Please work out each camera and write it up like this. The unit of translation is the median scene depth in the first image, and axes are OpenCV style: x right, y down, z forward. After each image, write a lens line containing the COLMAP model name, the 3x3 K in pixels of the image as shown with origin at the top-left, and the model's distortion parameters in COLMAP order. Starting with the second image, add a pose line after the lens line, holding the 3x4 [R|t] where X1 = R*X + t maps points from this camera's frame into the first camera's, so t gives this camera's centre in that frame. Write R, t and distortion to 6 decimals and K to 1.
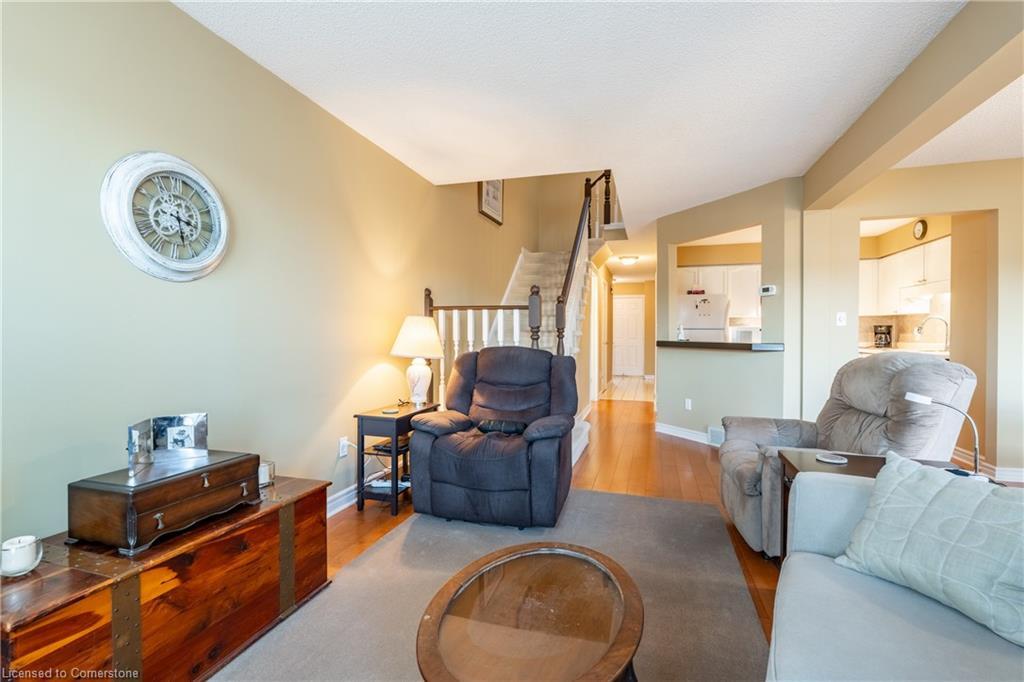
lens RADIAL K [[443.1, 0, 511.5], [0, 443.1, 342.5], [0, 0, 1]] dist [-0.007953, 0.000723]
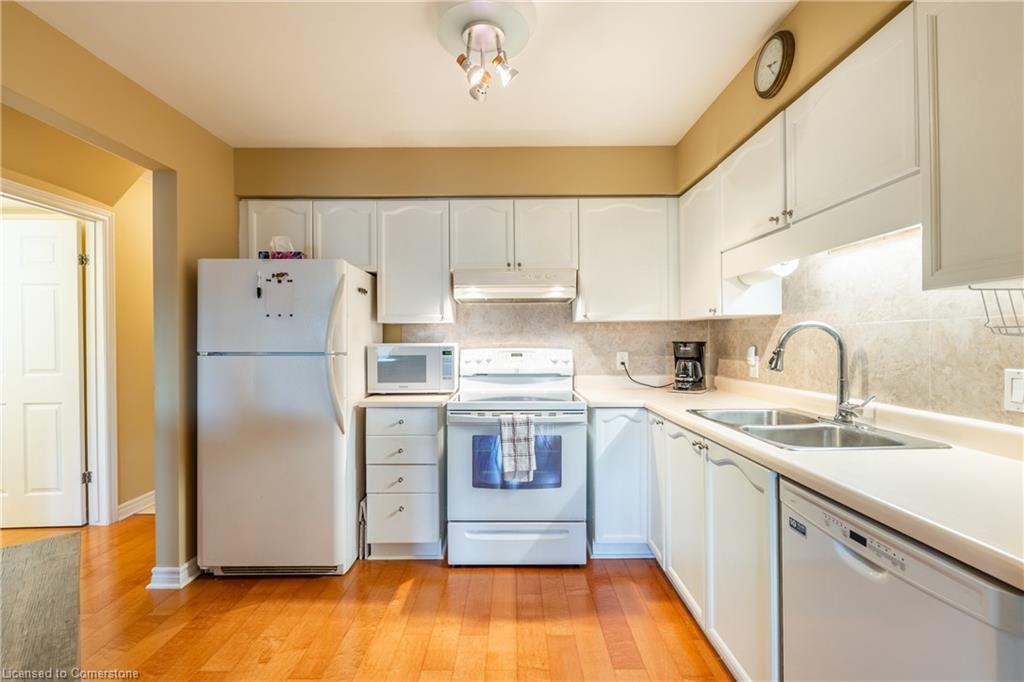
lens RADIAL K [[443.1, 0, 511.5], [0, 443.1, 342.5], [0, 0, 1]] dist [-0.007953, 0.000723]
pose [[0.953563, -0.008059, 0.301086, 0.527658], [0.011082, 0.999904, -0.008333, -0.036069], [-0.300990, 0.011283, 0.953561, 0.615890]]
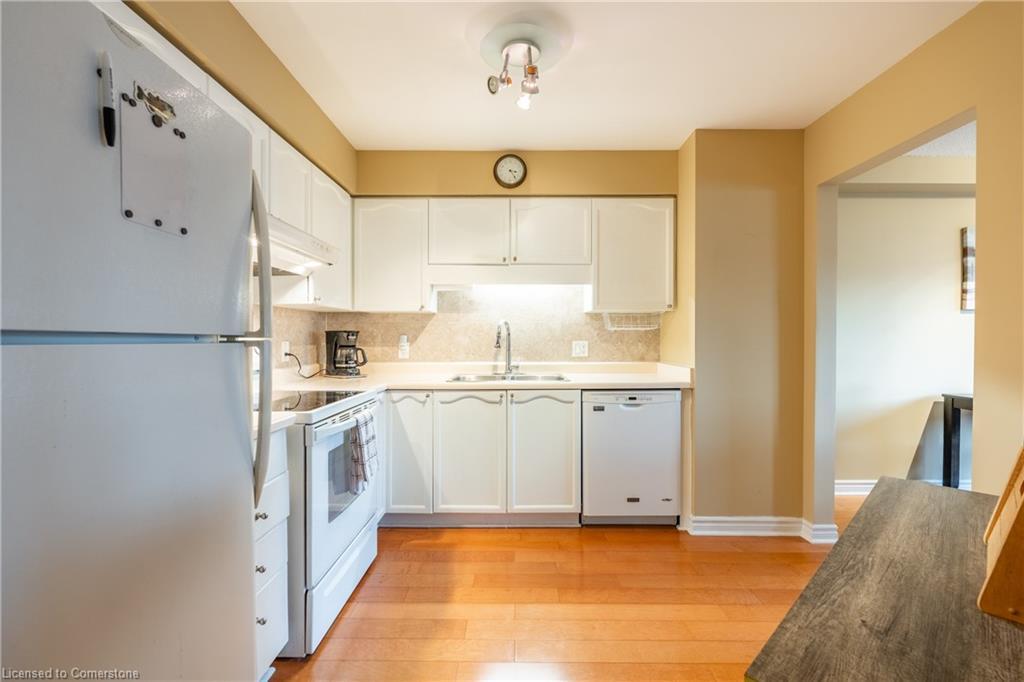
lens RADIAL K [[443.1, 0, 511.5], [0, 443.1, 342.5], [0, 0, 1]] dist [-0.007953, 0.000723]
pose [[-0.294863, -0.011336, 0.955472, 0.302572], [0.012196, 0.999804, 0.015626, -0.031203], [-0.955462, 0.016260, -0.294666, 0.976210]]
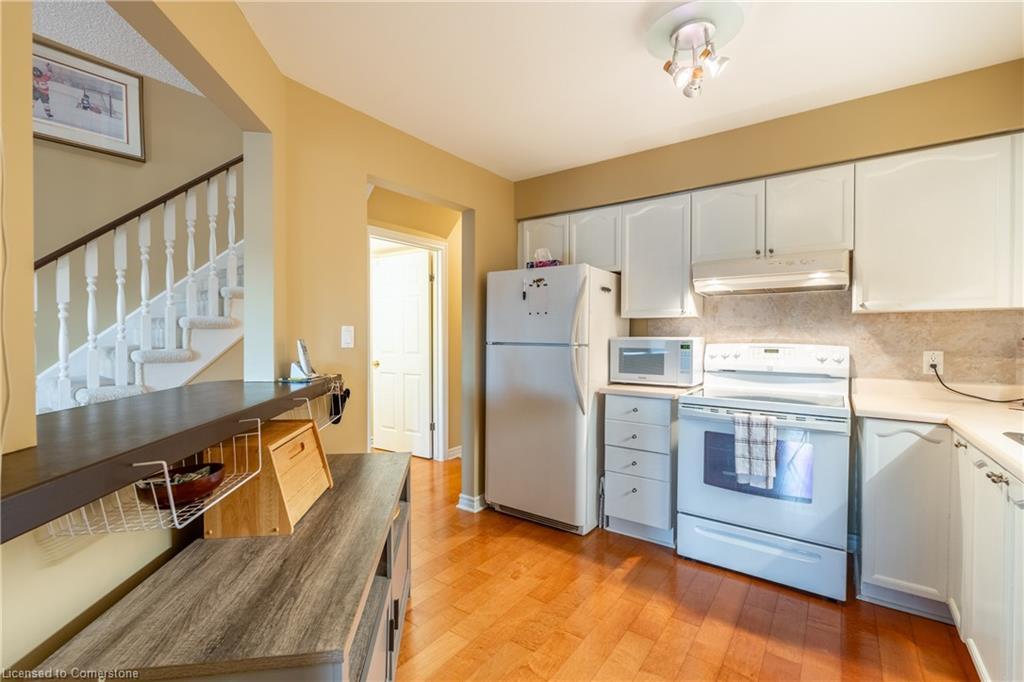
lens RADIAL K [[443.1, 0, 511.5], [0, 443.1, 342.5], [0, 0, 1]] dist [-0.007953, 0.000723]
pose [[0.948391, 0.005605, -0.317055, 0.574957], [-0.005013, 0.999984, 0.002683, -0.034738], [0.317065, -0.000955, 0.948403, 0.581517]]
